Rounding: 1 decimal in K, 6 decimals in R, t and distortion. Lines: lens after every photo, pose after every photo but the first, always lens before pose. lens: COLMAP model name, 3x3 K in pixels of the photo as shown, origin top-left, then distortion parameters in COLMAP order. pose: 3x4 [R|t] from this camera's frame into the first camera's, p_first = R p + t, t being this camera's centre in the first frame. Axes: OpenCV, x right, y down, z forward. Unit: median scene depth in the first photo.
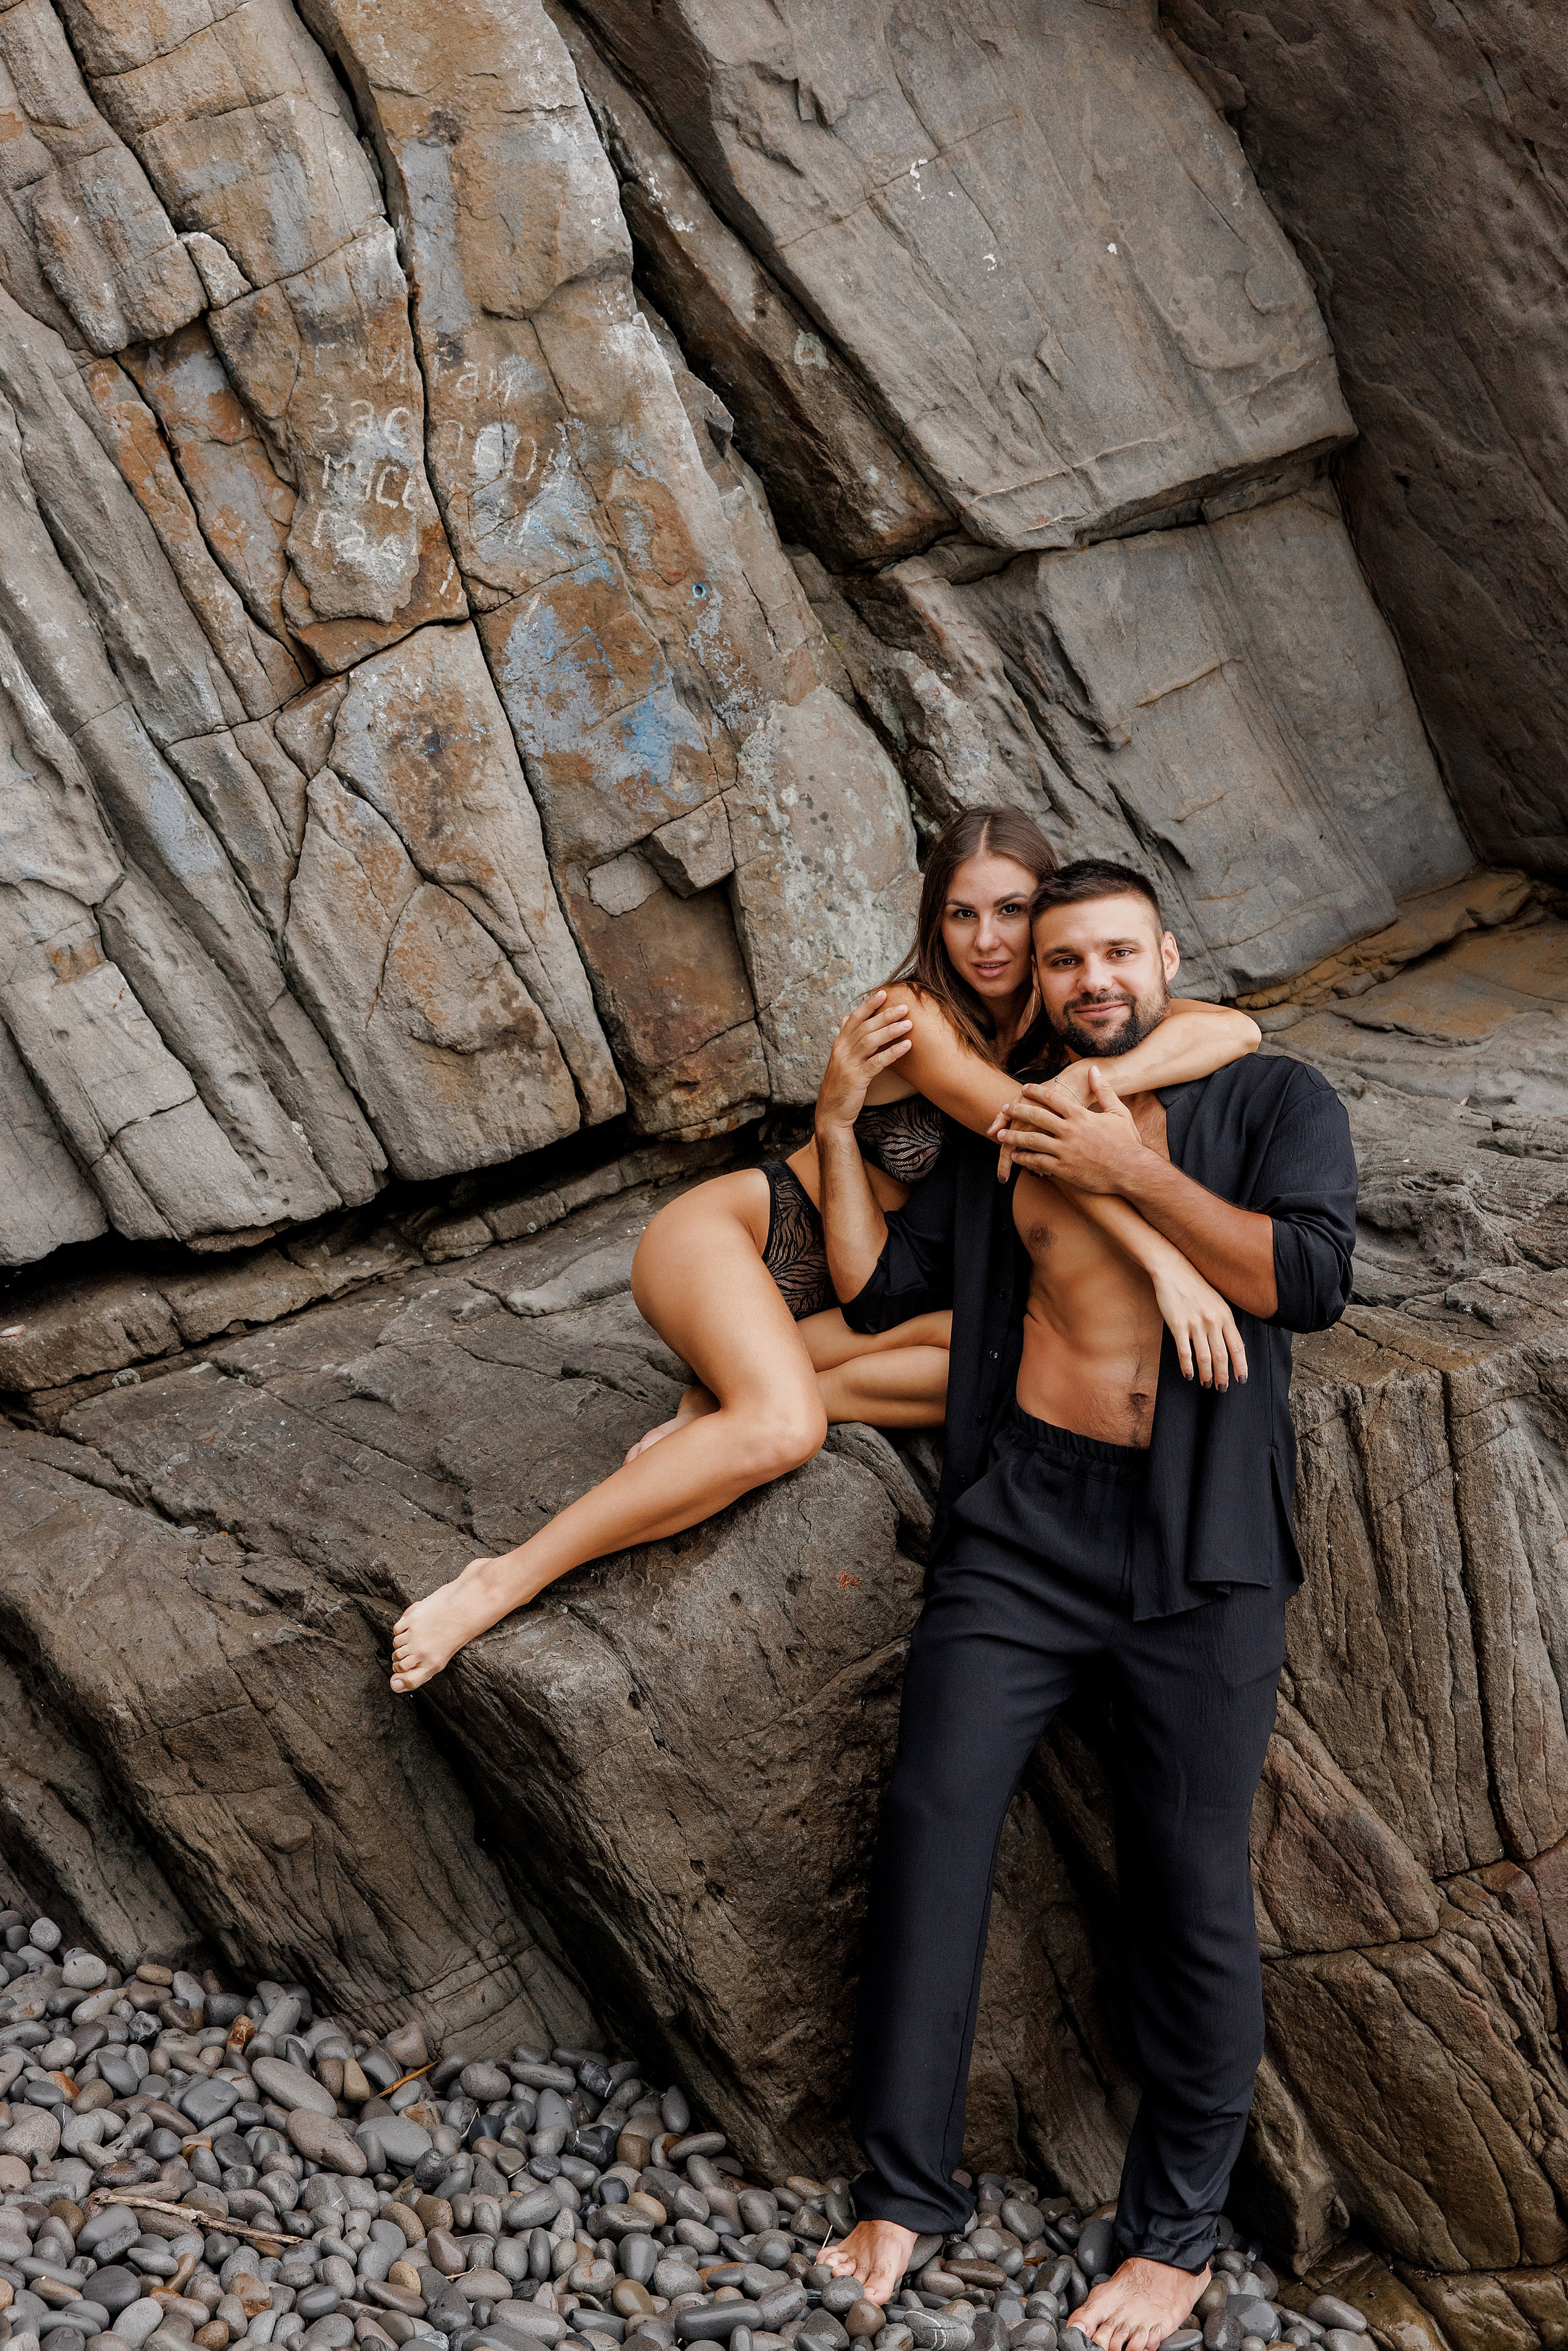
lens RADIAL K [[3119.9, 0, 770.6], [0, 3119.9, 1200.7], [0, 0, 1]] dist [0.012114, 0.000000]
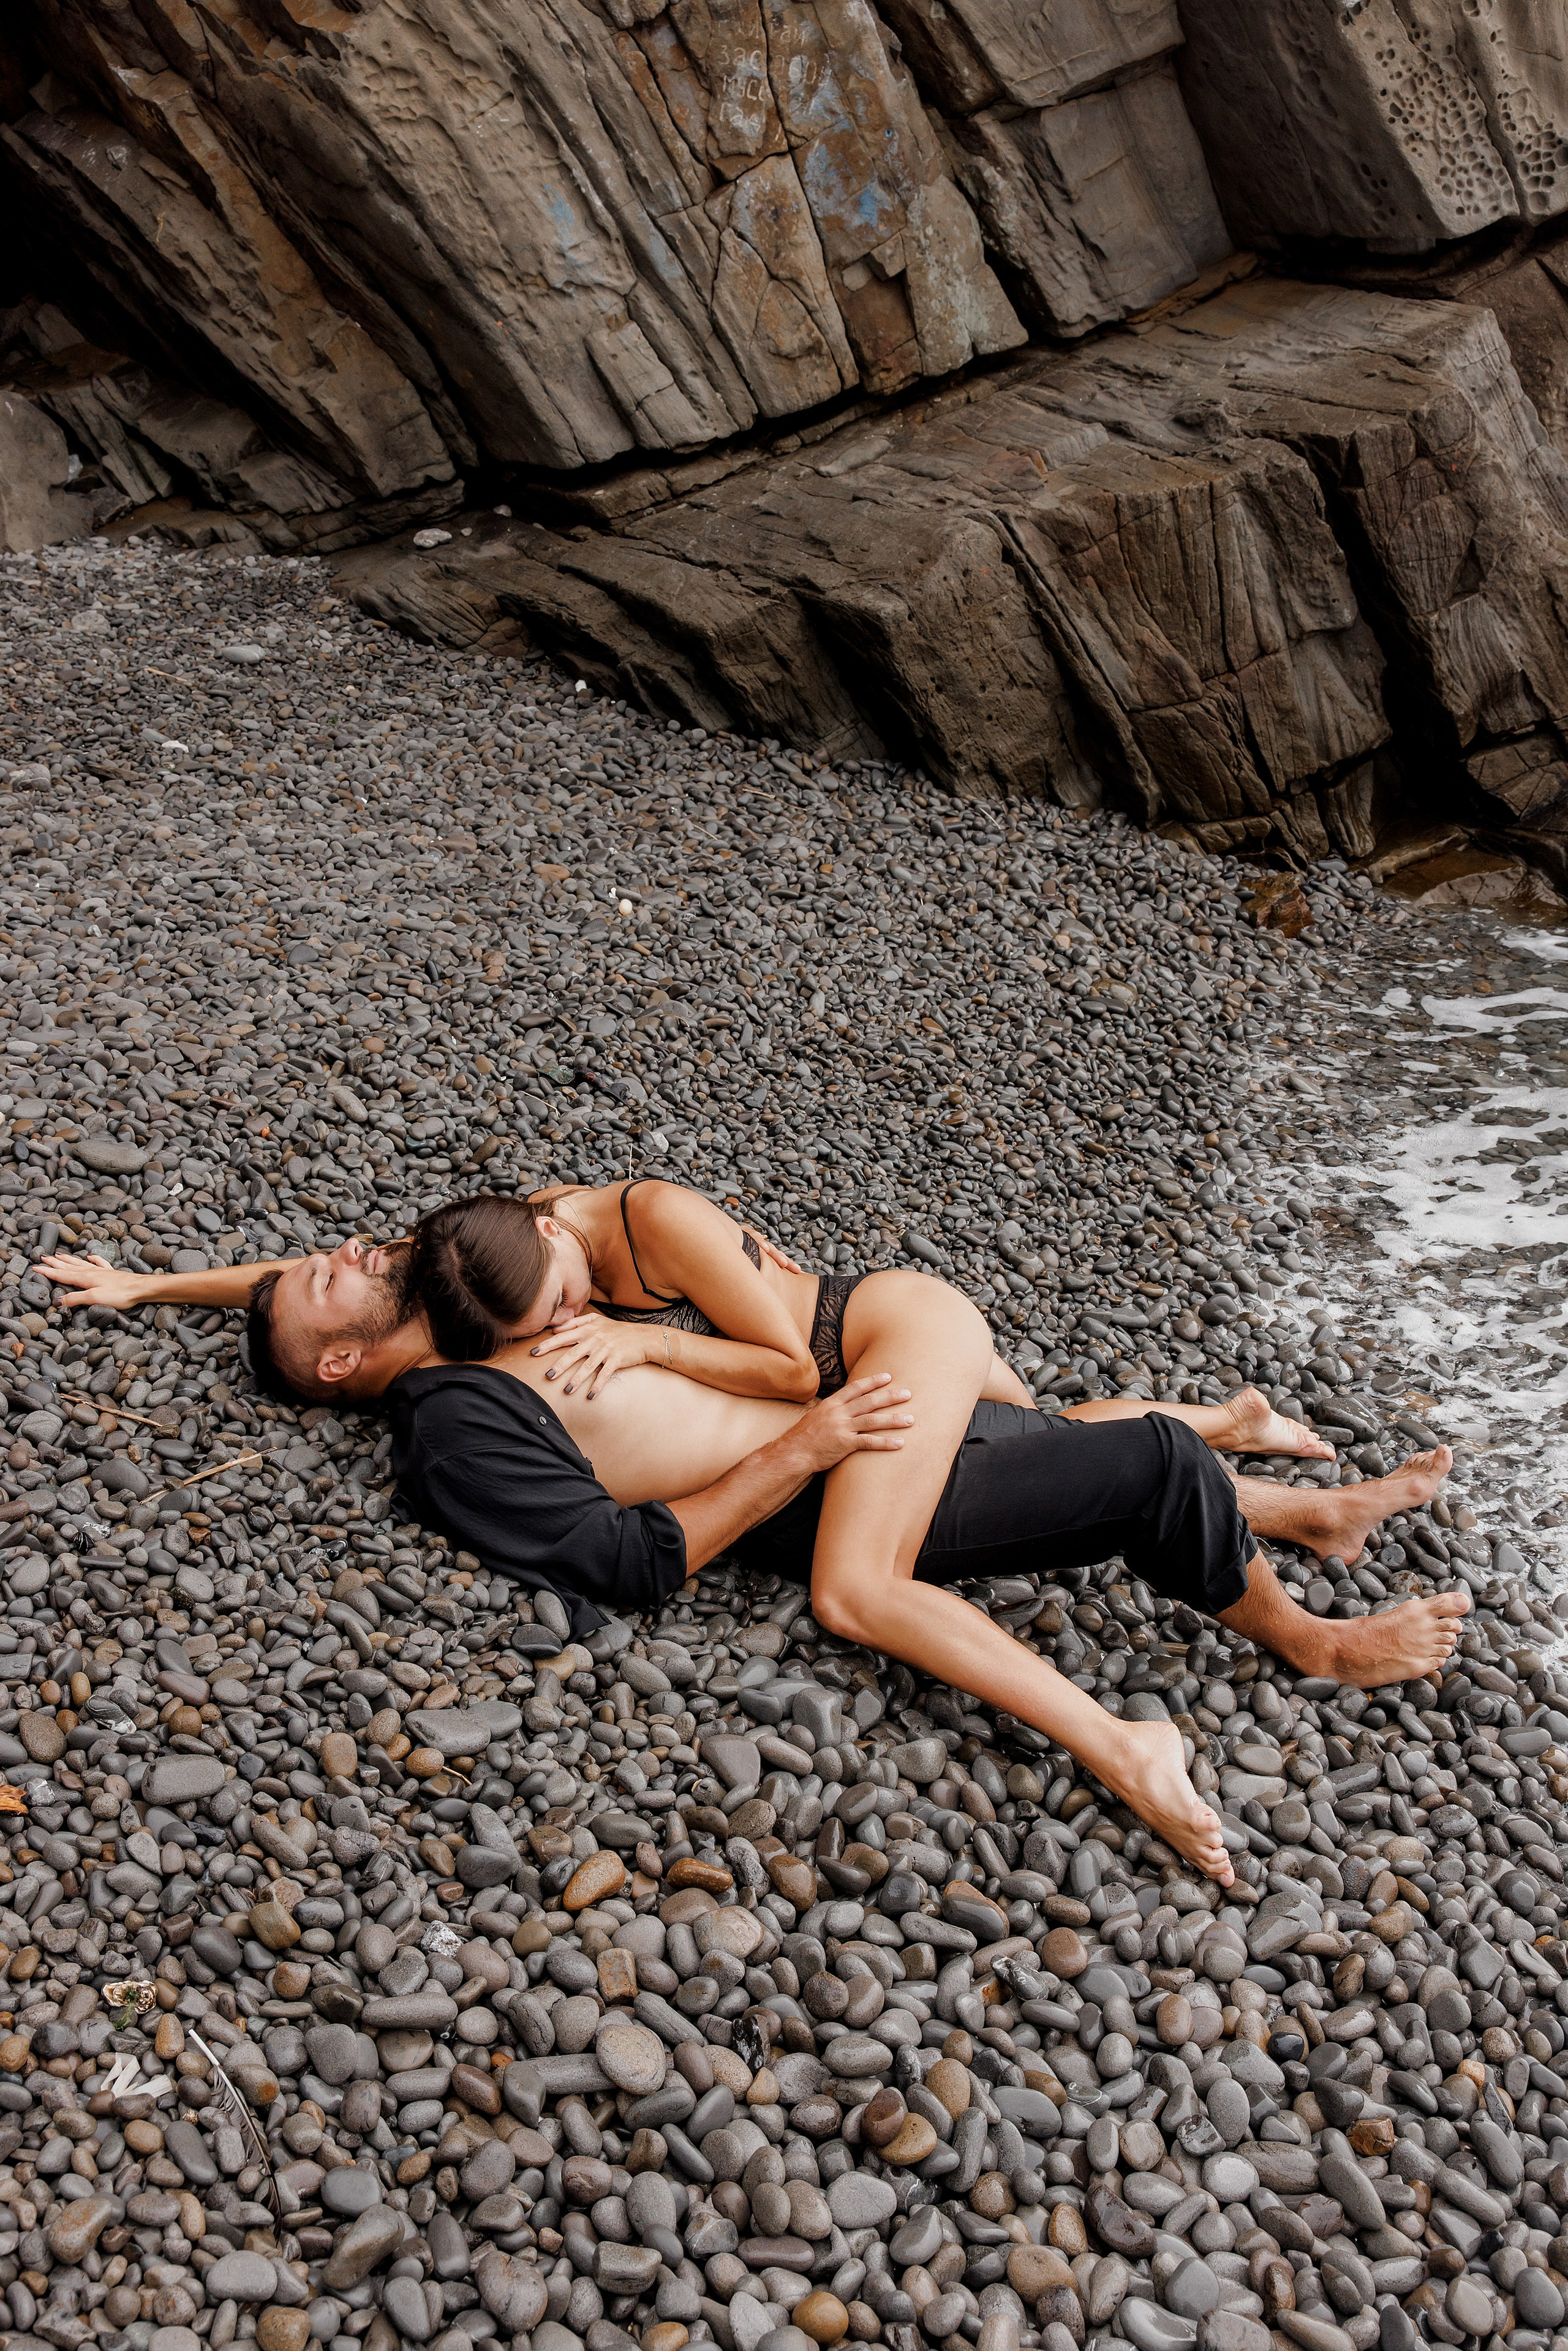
lens RADIAL K [[2204.9, 0, 777.4], [0, 2204.9, 1173.6], [0, 0, 1]] dist [0.007404, 0.000000]
pose [[0.999186, -0.039286, 0.009175, -0.148223], [0.034256, 0.946316, 0.321423, -0.002242], [-0.021310, -0.320847, 0.946891, -0.737991]]
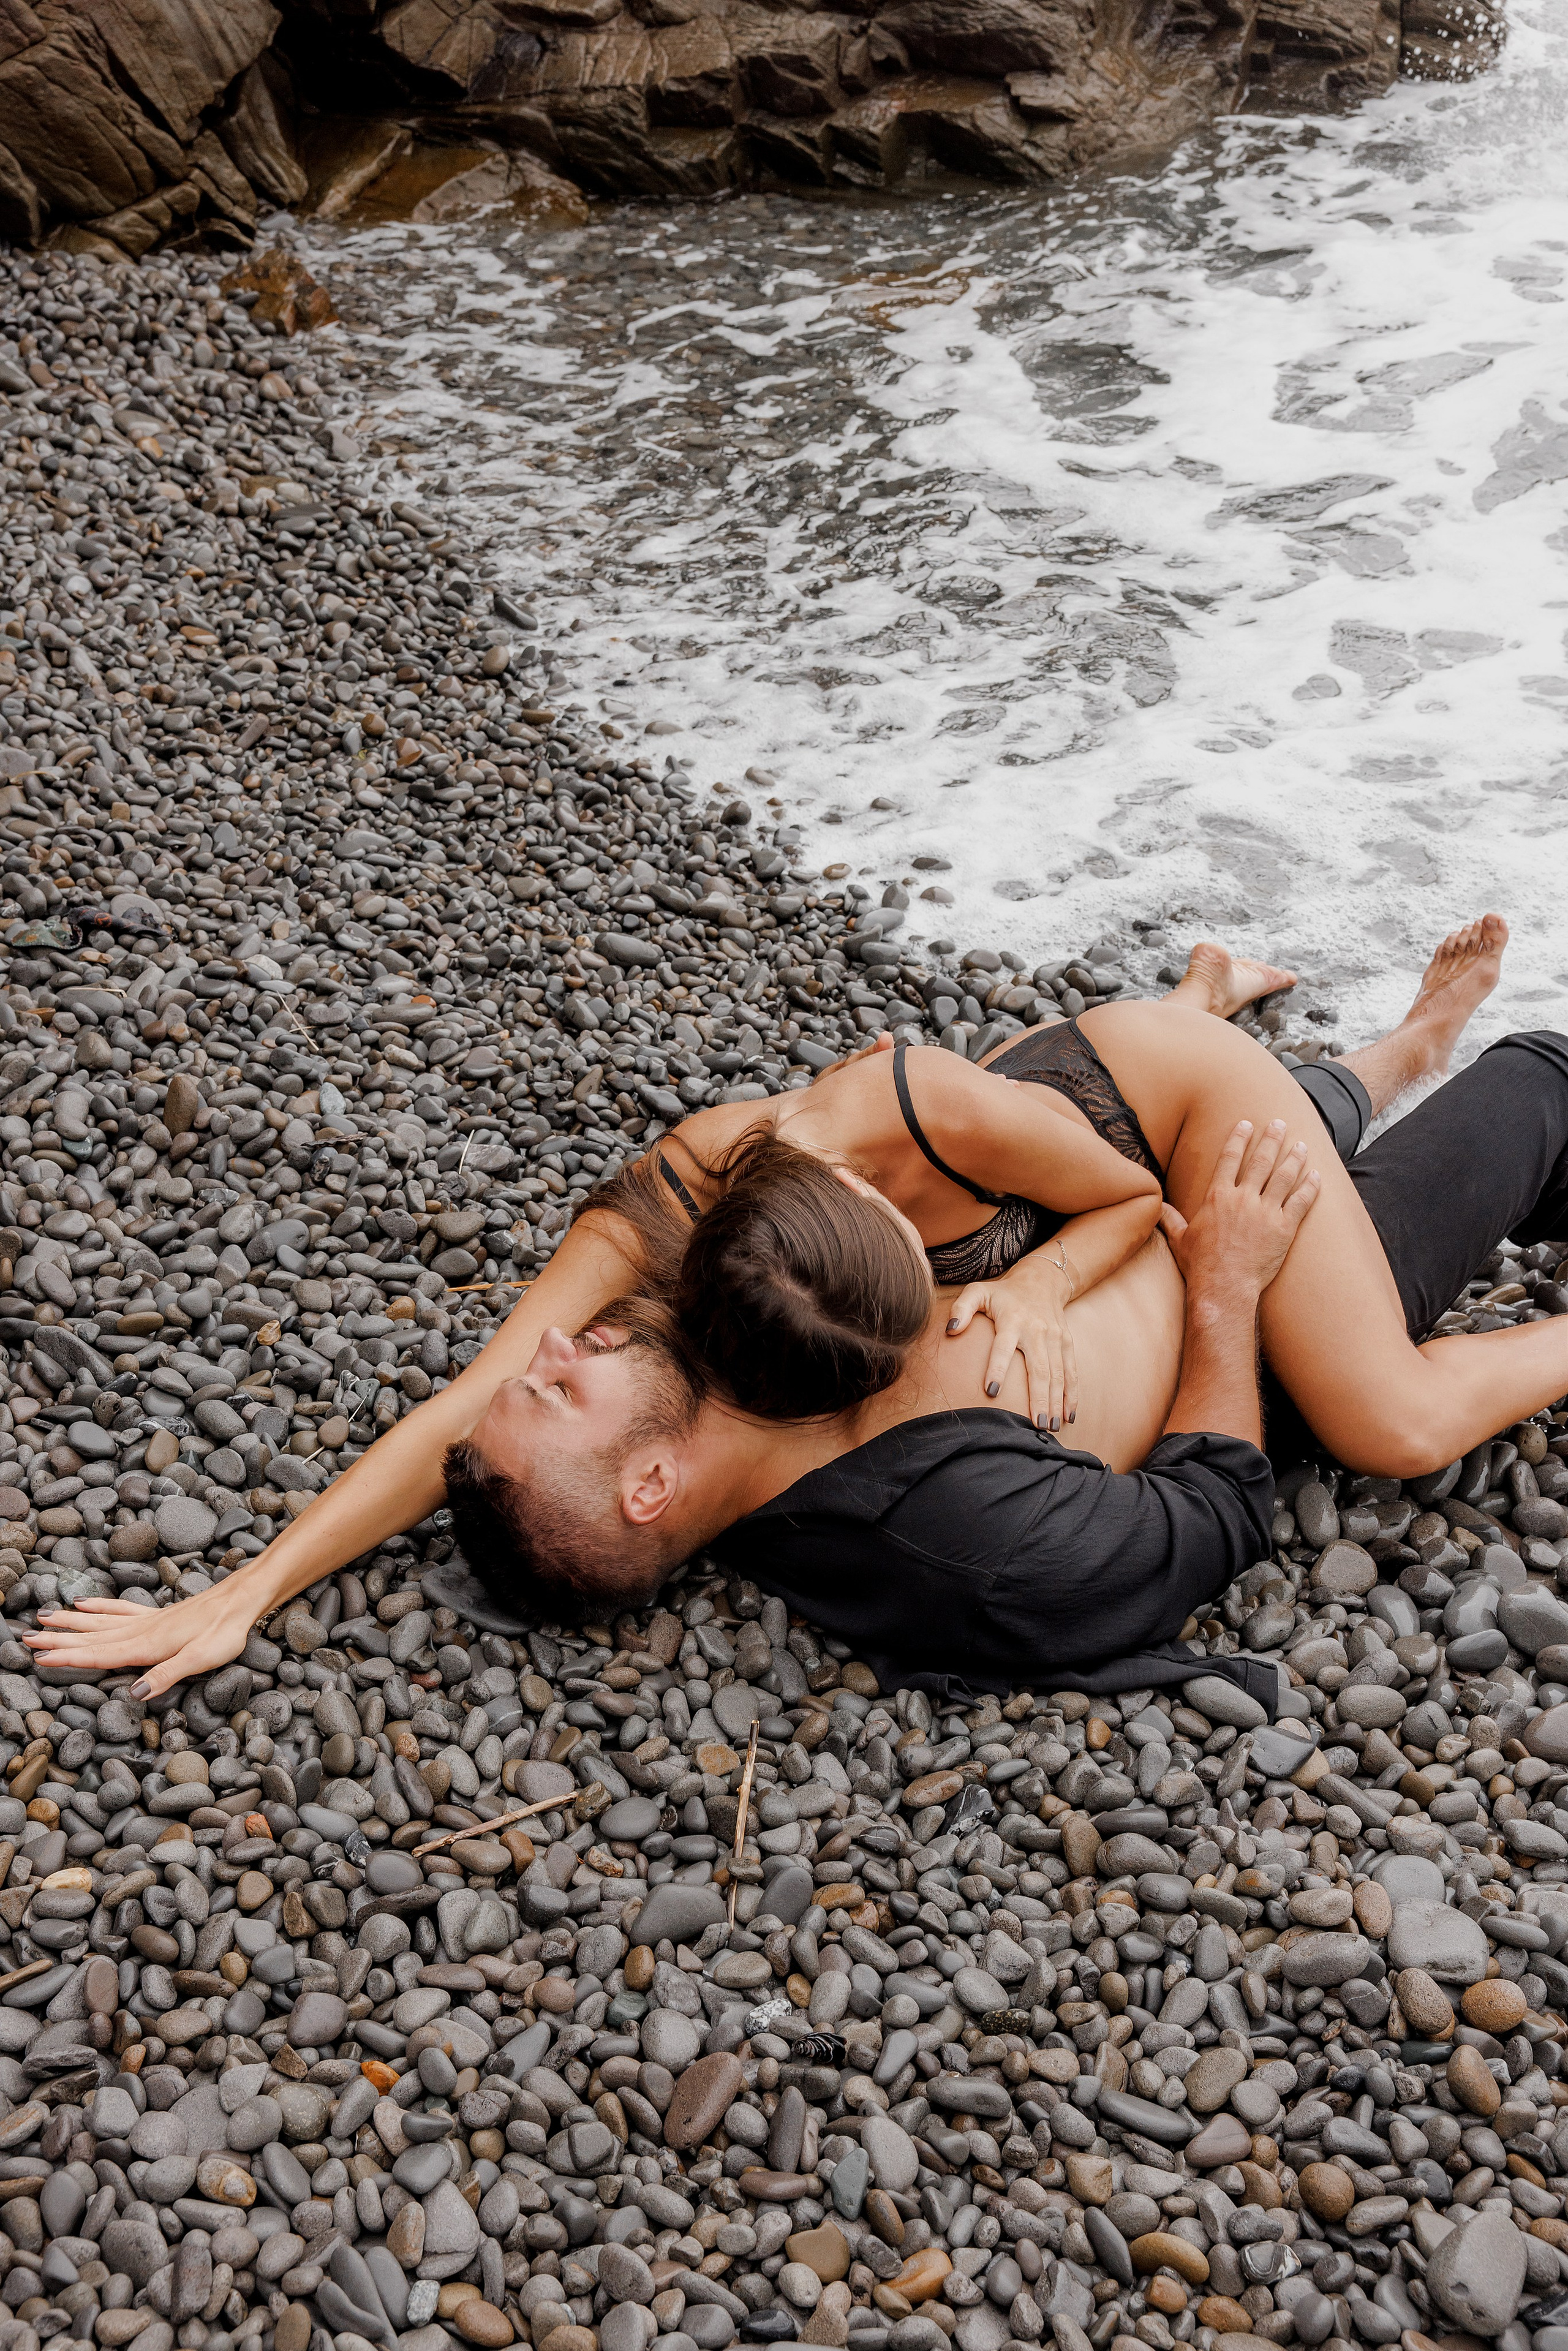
lens RADIAL K [[2668.3, 0, 764.1], [0, 2668.3, 1187.7], [0, 0, 1]] dist [0.010204, 0.000000]
pose [[0.745882, -0.489110, 0.452141, -0.416790], [0.165394, 0.793552, 0.585593, -0.067219], [-0.645217, -0.362002, 0.672792, -0.479032]]
